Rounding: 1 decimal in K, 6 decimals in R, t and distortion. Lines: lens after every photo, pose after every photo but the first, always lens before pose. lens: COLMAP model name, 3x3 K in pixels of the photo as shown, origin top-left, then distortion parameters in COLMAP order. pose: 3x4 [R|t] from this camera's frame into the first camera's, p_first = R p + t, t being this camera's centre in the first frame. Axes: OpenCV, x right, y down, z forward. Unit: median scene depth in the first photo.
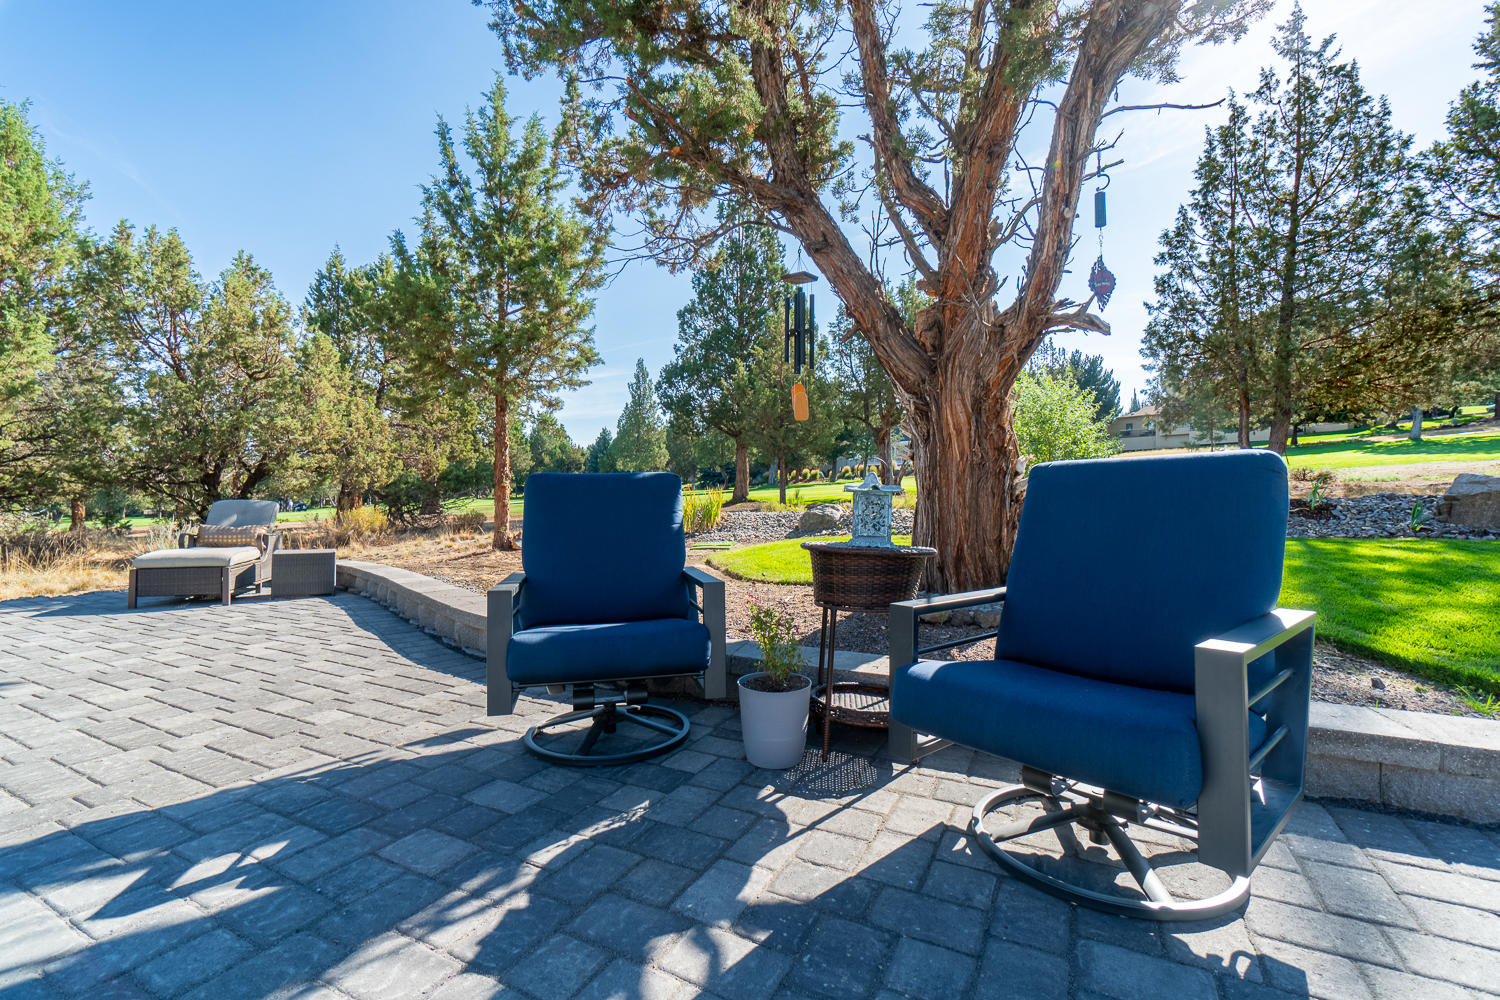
lens RADIAL K [[653.0, 0, 740.4], [0, 653.0, 497.7], [0, 0, 1]] dist [-0.000106, 0.000087]
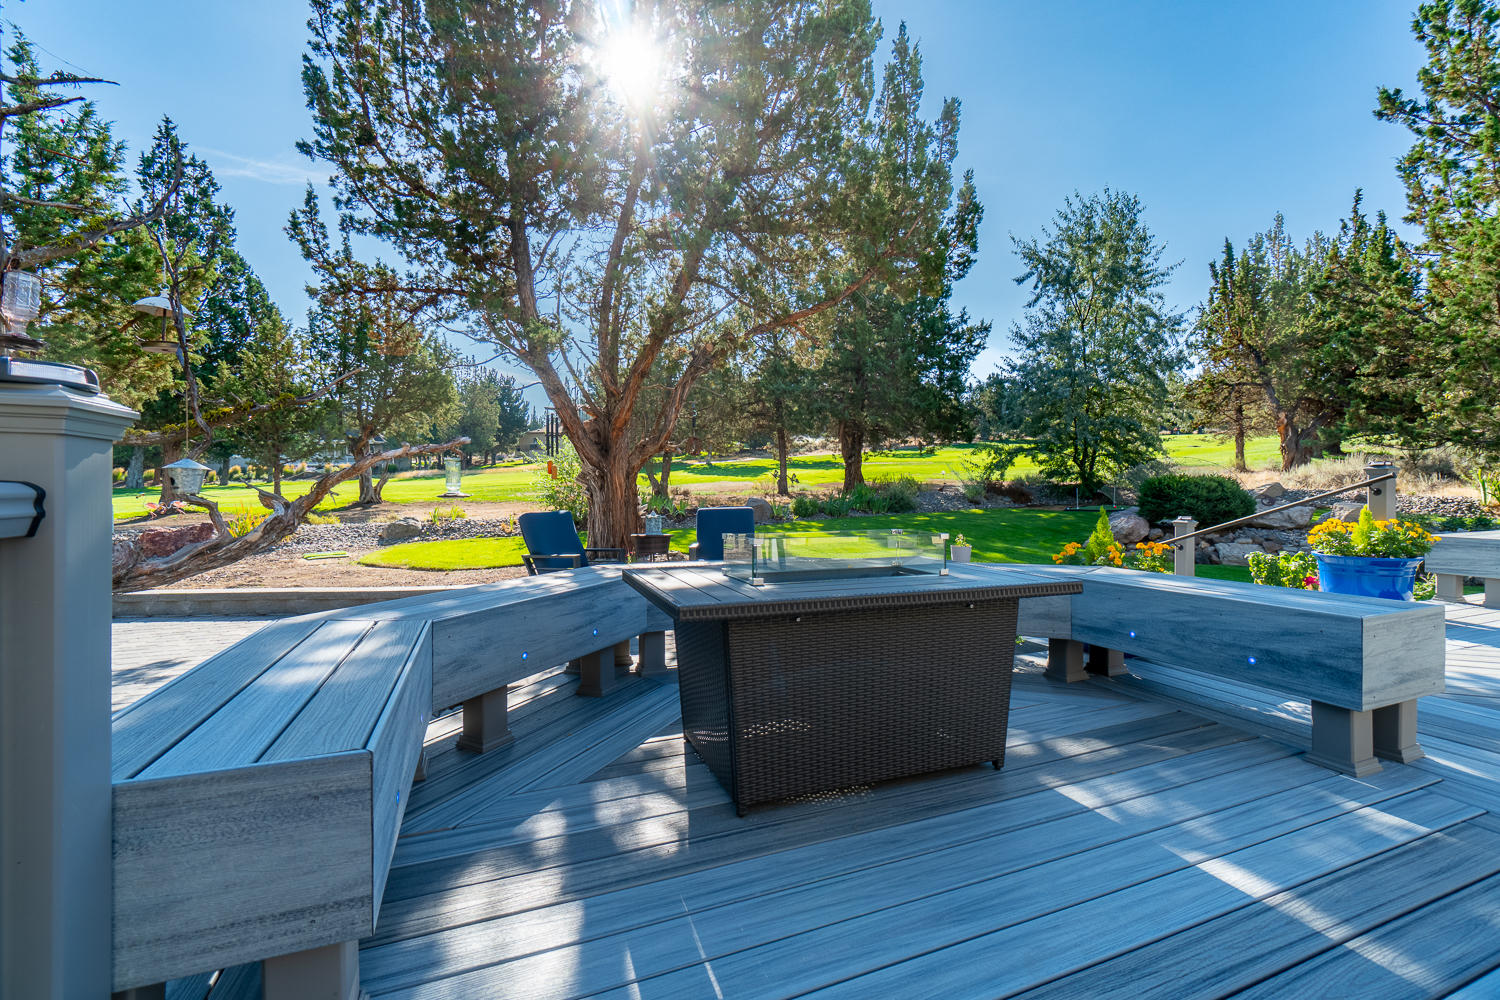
lens RADIAL K [[646.2, 0, 749.9], [0, 646.2, 494.4], [0, 0, 1]] dist [-0.001018, 0.000052]
pose [[0.638722, 0.001089, 0.769437, -0.112334], [0.006183, 0.999959, -0.006548, -0.005230], [-0.769413, 0.008940, 0.638689, -0.078396]]
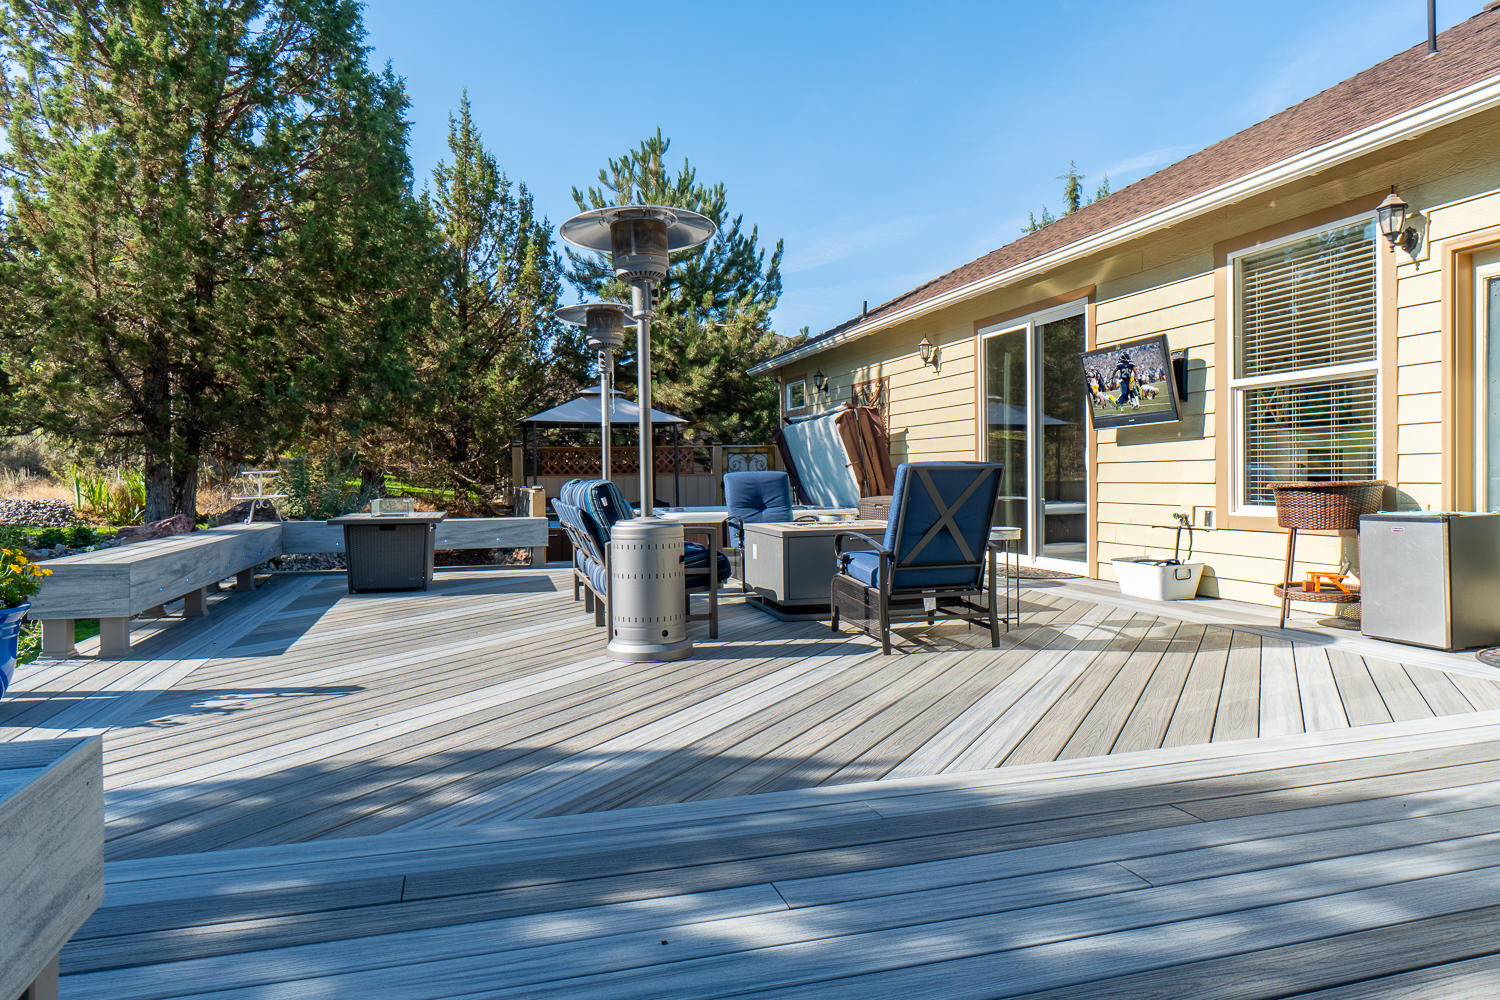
lens RADIAL K [[942.8, 0, 747.9], [0, 942.8, 494.0], [0, 0, 1]] dist [-0.004008, 0.001350]
pose [[-0.704306, 0.003385, 0.709888, -0.082025], [0.018250, 0.999744, 0.013339, -0.006265], [-0.709662, 0.022350, -0.704188, -0.080027]]
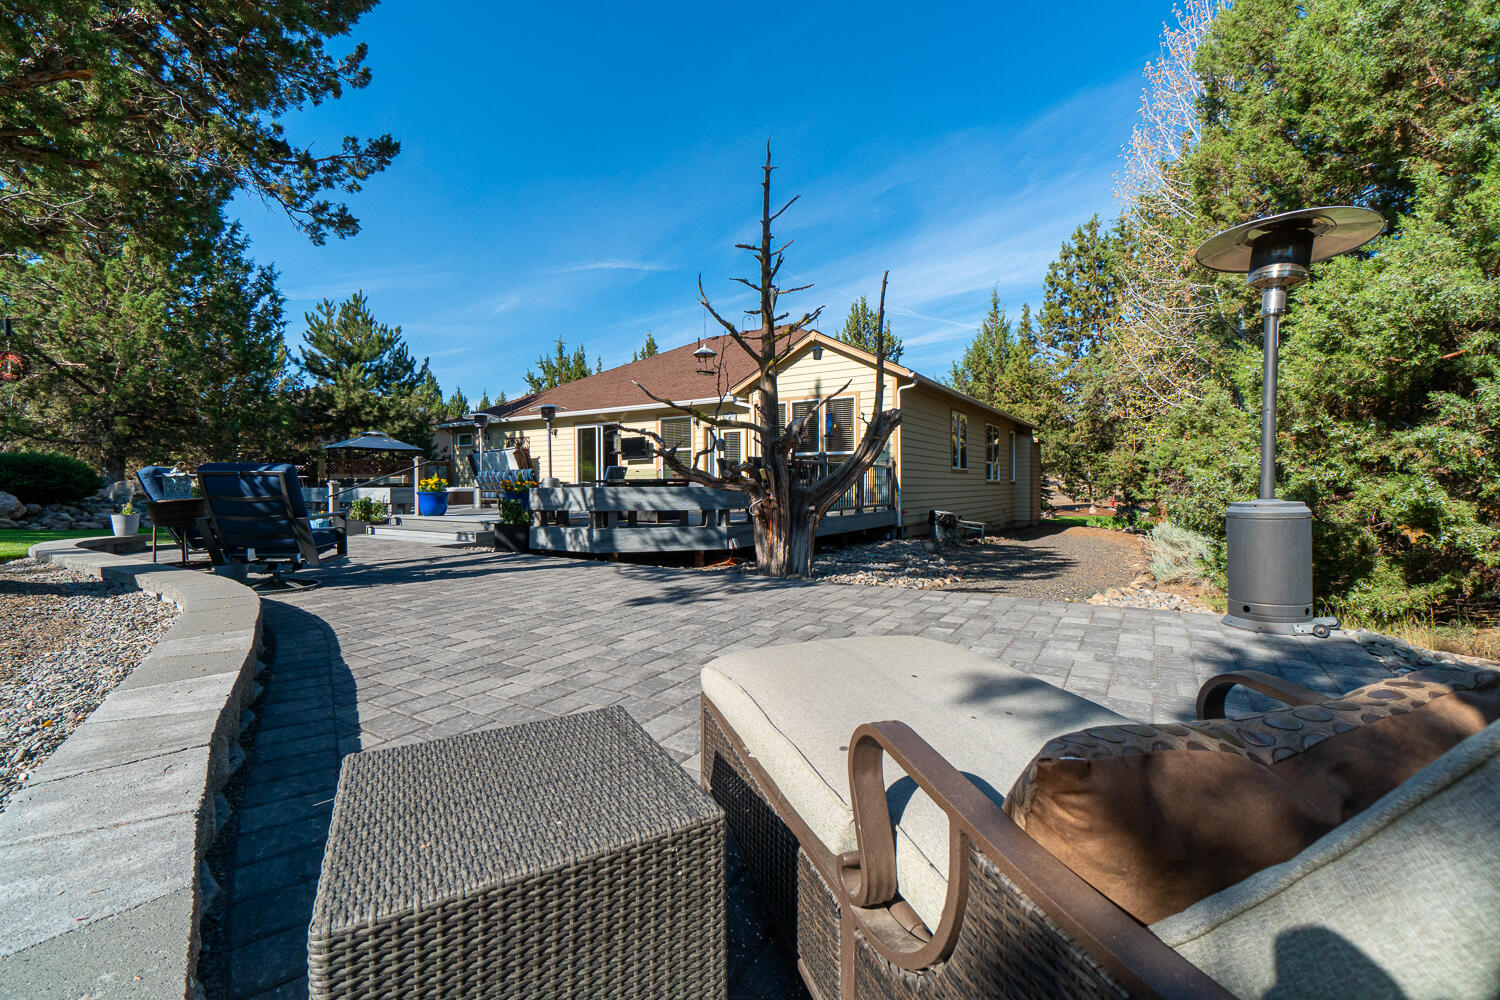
lens RADIAL K [[637.7, 0, 750.0], [0, 637.7, 500.0], [0, 0, 1]] dist [-0.007874, -0.000128]
pose [[-0.997356, 0.010445, 0.071912, -0.120316], [0.011828, 0.999753, 0.018824, 0.005814], [-0.071697, 0.019625, -0.997233, 0.192384]]
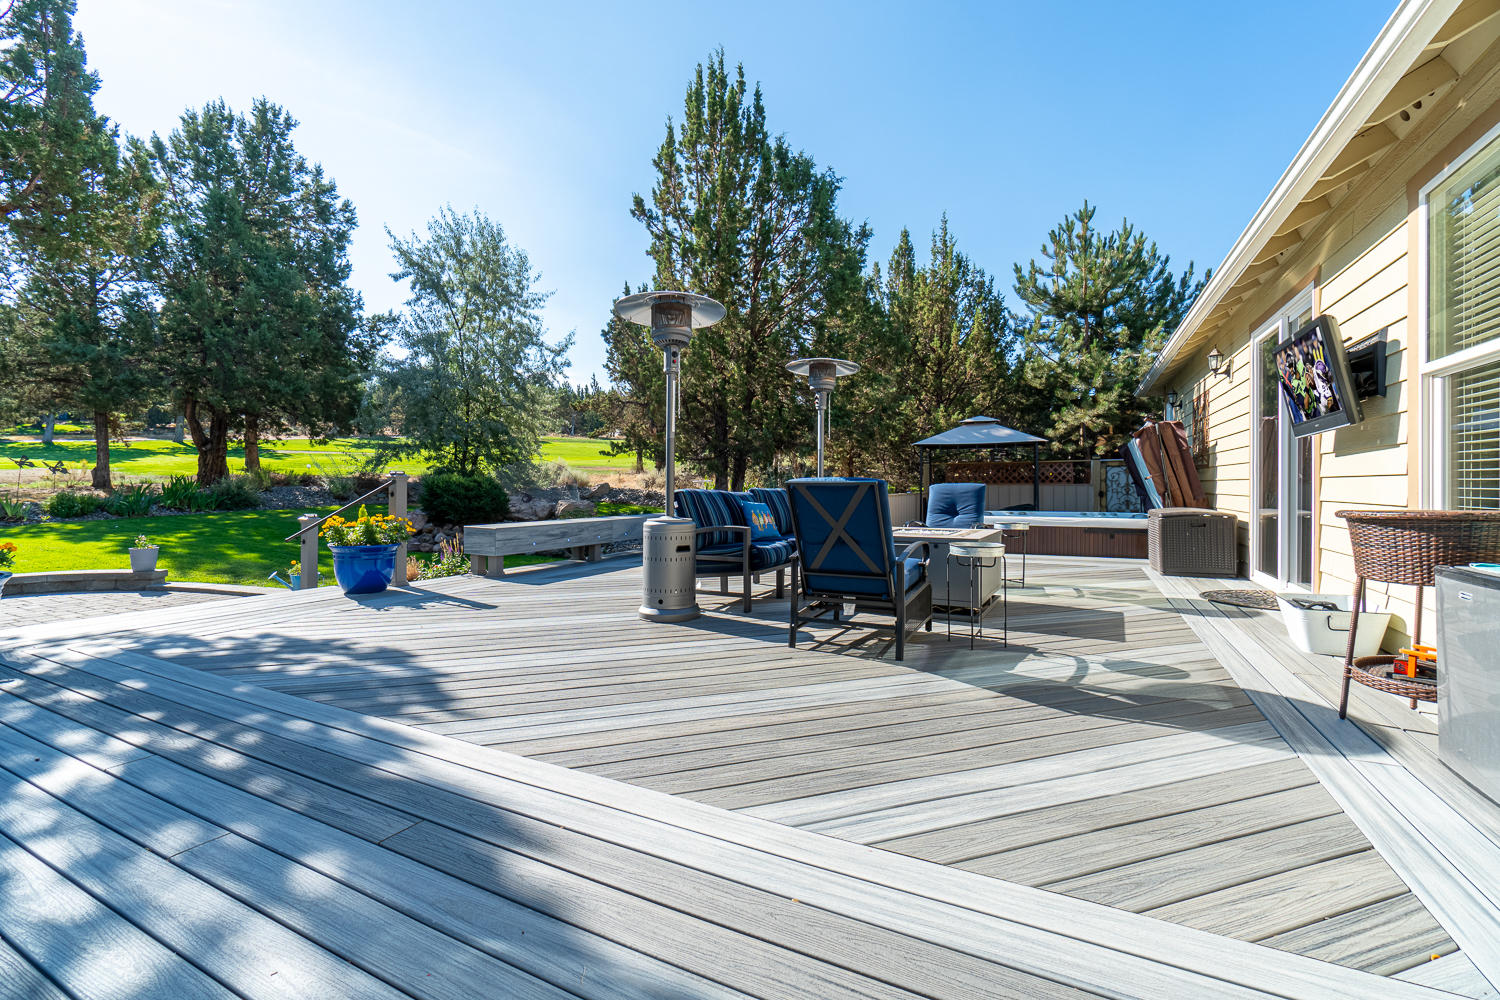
lens RADIAL K [[645.7, 0, 750.4], [0, 645.7, 488.7], [0, 0, 1]] dist [-0.007918, 0.000262]
pose [[-0.032515, 0.003453, 0.999465, -0.103229], [0.001205, 0.999993, -0.003415, -0.006450], [-0.999471, 0.001093, -0.032519, -0.170239]]
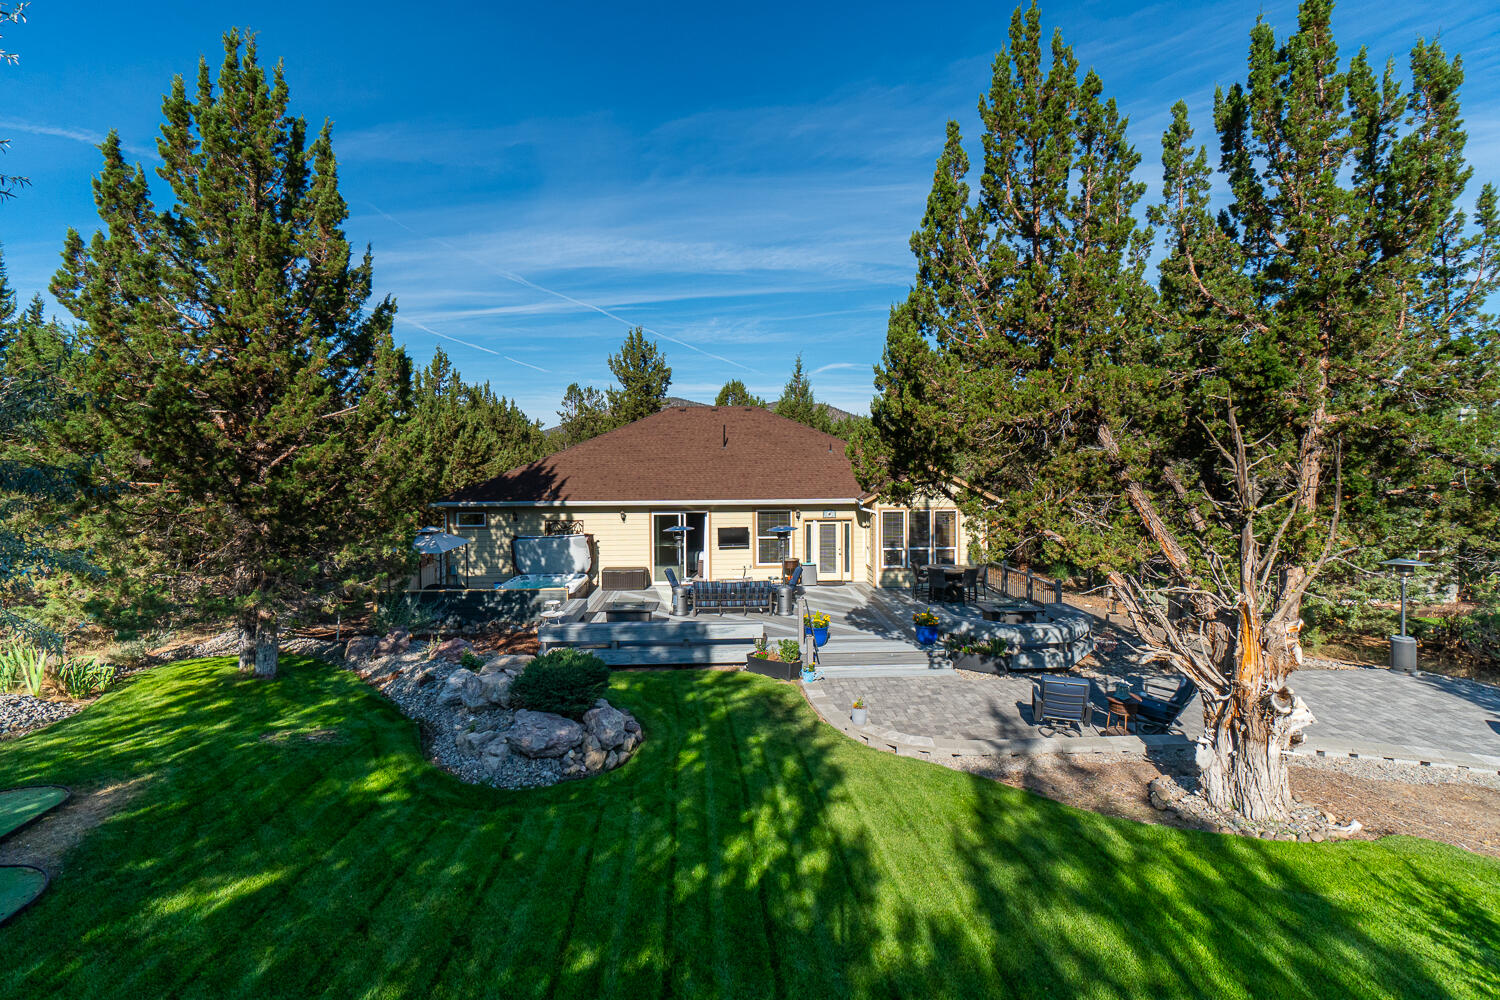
lens RADIAL K [[663.7, 0, 746.3], [0, 663.7, 473.5], [0, 0, 1]] dist [-0.002154, 0.000034]
pose [[-0.850983, 0.022388, -0.524716, 0.273570], [0.013832, 0.999700, 0.020222, -0.086983], [0.525012, 0.009950, -0.851037, 0.206244]]
